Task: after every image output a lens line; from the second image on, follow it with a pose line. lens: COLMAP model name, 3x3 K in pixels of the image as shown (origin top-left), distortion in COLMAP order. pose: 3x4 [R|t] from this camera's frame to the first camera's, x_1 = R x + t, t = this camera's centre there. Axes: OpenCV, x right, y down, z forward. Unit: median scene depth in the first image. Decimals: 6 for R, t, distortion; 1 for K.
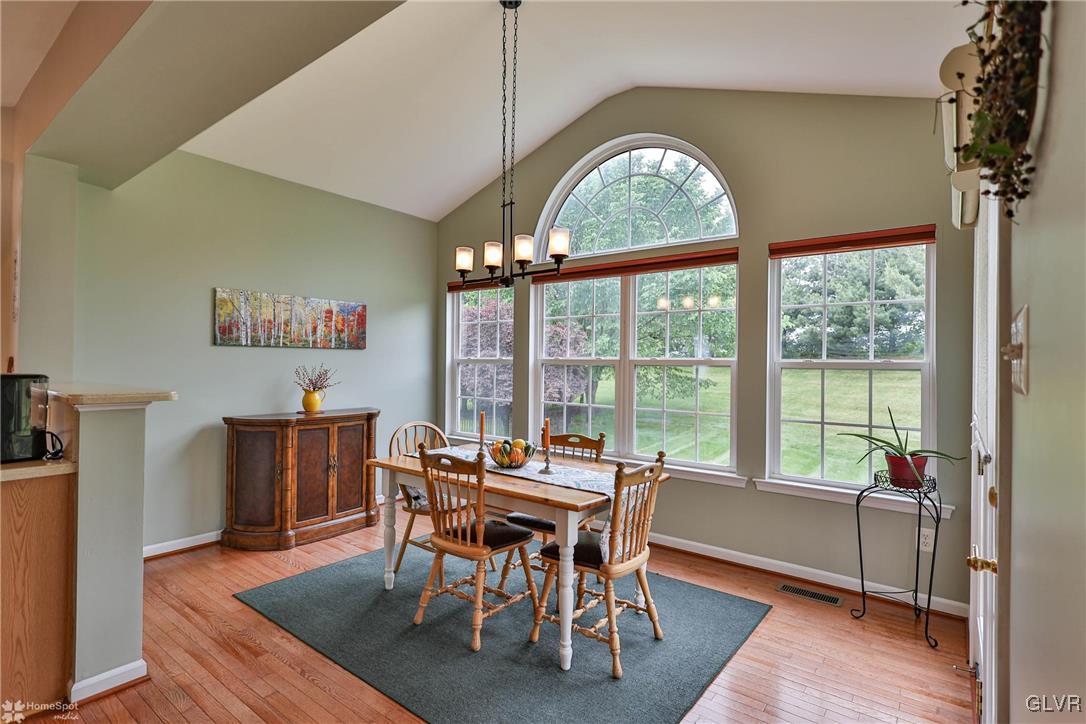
lens RADIAL K [[534.8, 0, 557.6], [0, 534.8, 372.7], [0, 0, 1]] dist [-0.002684, -0.000991]
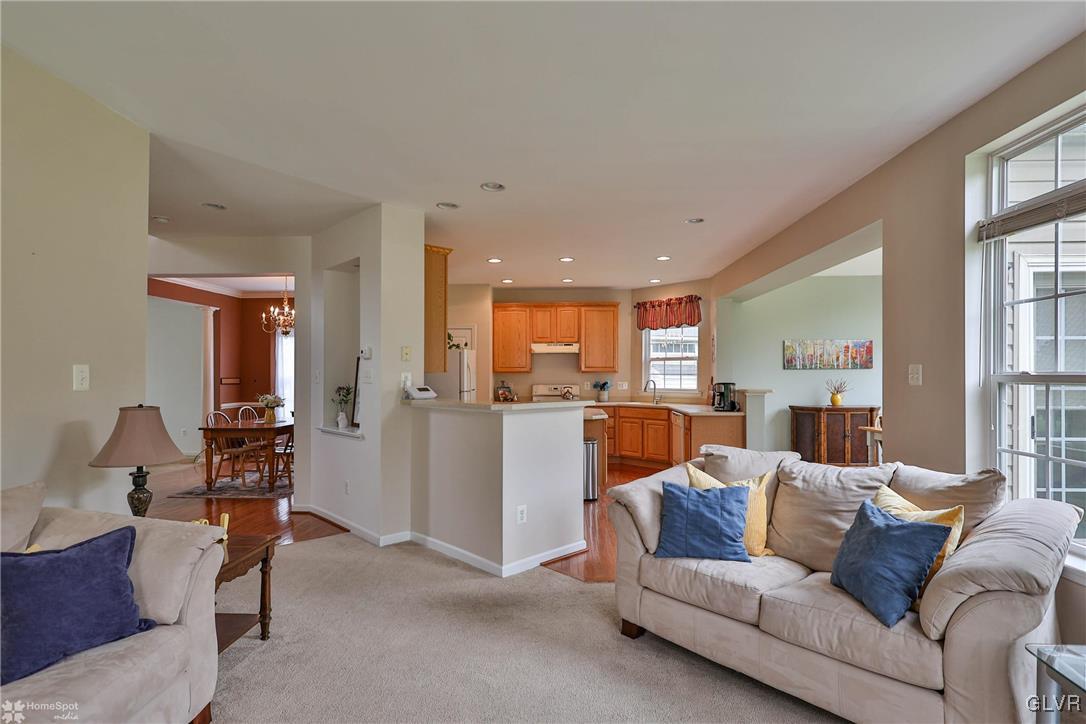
lens RADIAL K [[549.8, 0, 529.5], [0, 549.8, 363.0], [0, 0, 1]] dist [-0.003257, -0.000545]
pose [[0.550500, -0.033305, -0.834170, 0.522230], [-0.003500, 0.999103, -0.042200, 0.013856], [0.834828, 0.026150, 0.549890, -0.882589]]
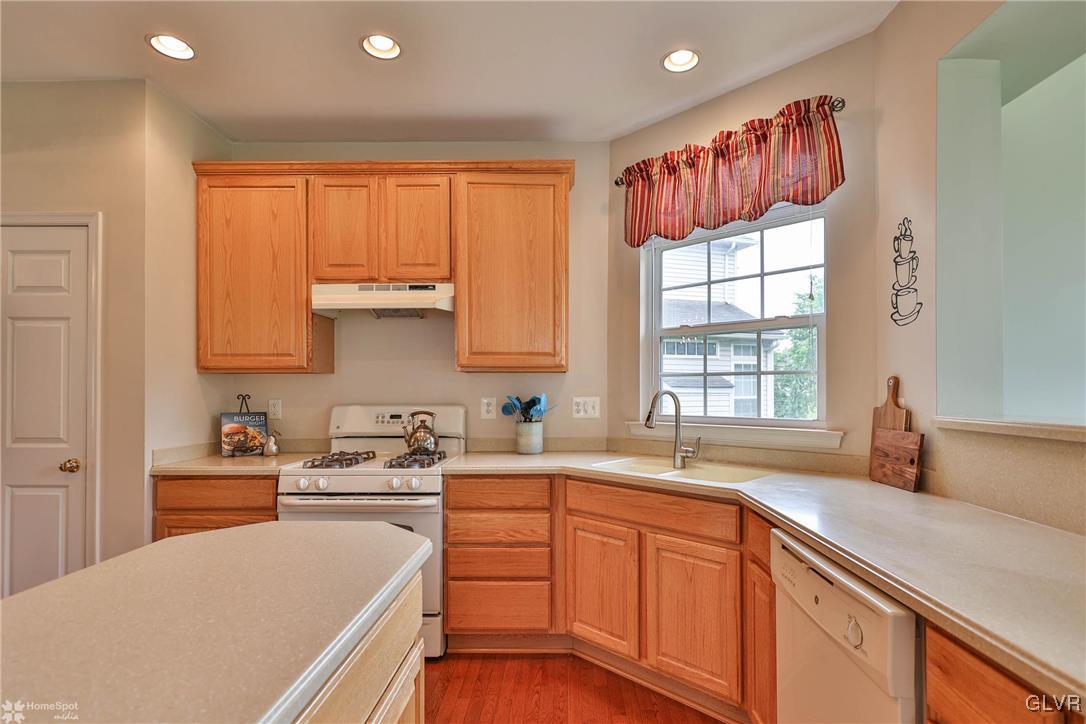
lens RADIAL K [[542.0, 0, 551.8], [0, 542.0, 386.9], [0, 0, 1]] dist [-0.002047, -0.000063]
pose [[0.581755, -0.020789, -0.813099, -0.528886], [0.000160, 0.999676, -0.025445, 0.000904], [0.813364, 0.014673, 0.581570, 0.172564]]
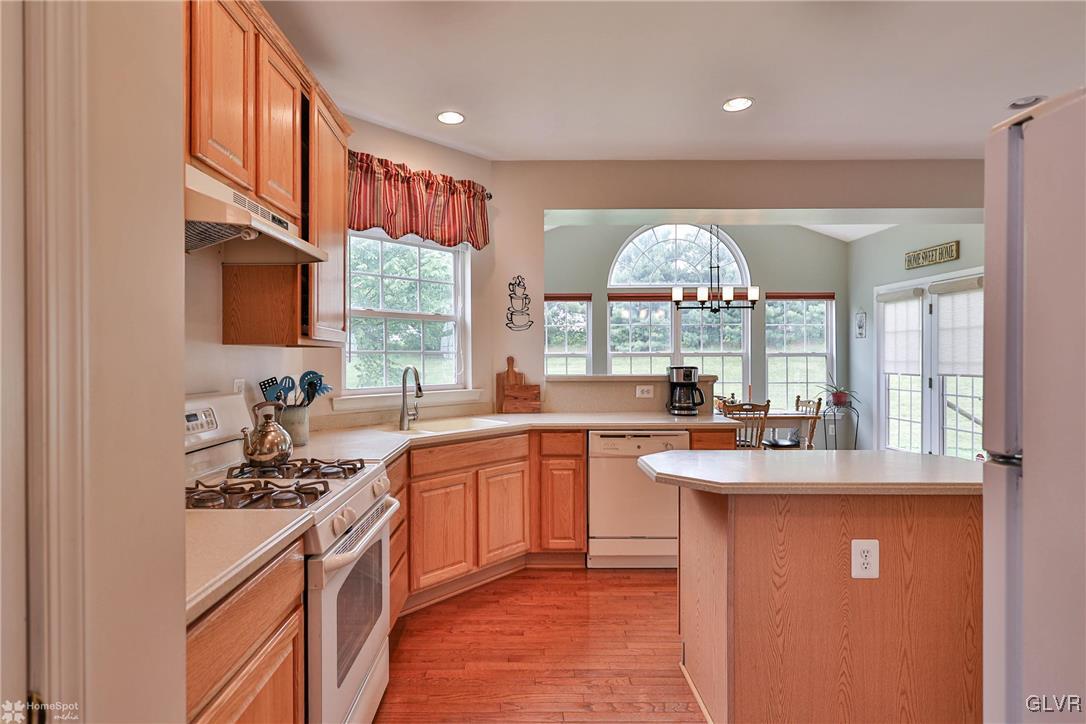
lens RADIAL K [[549.8, 0, 529.5], [0, 549.8, 363.0], [0, 0, 1]] dist [-0.003257, -0.000545]
pose [[0.803491, -0.024134, 0.594828, -1.334869], [0.024537, 0.999671, 0.007415, -0.017621], [-0.594812, 0.008637, 0.803819, -0.084998]]
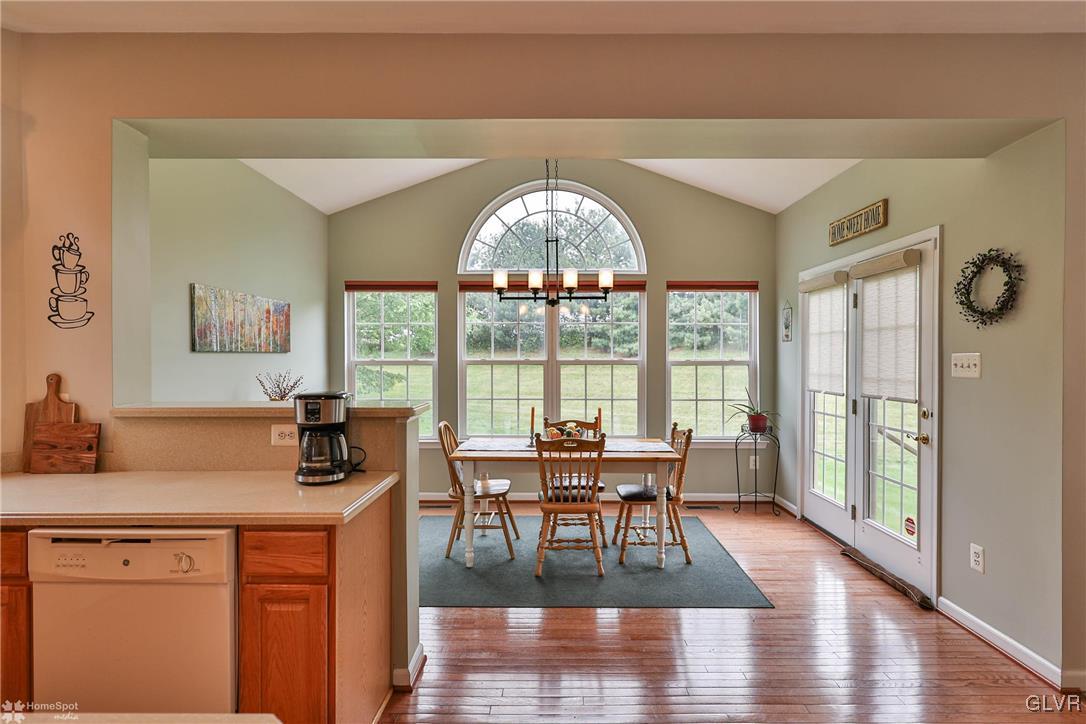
lens RADIAL K [[566.1, 0, 555.3], [0, 566.1, 364.4], [0, 0, 1]] dist [0.003137, 0.000047]
pose [[0.796994, -0.021640, 0.603599, -0.702341], [0.021454, 0.999742, 0.007514, -0.025781], [-0.603606, 0.006961, 0.797253, -0.048511]]
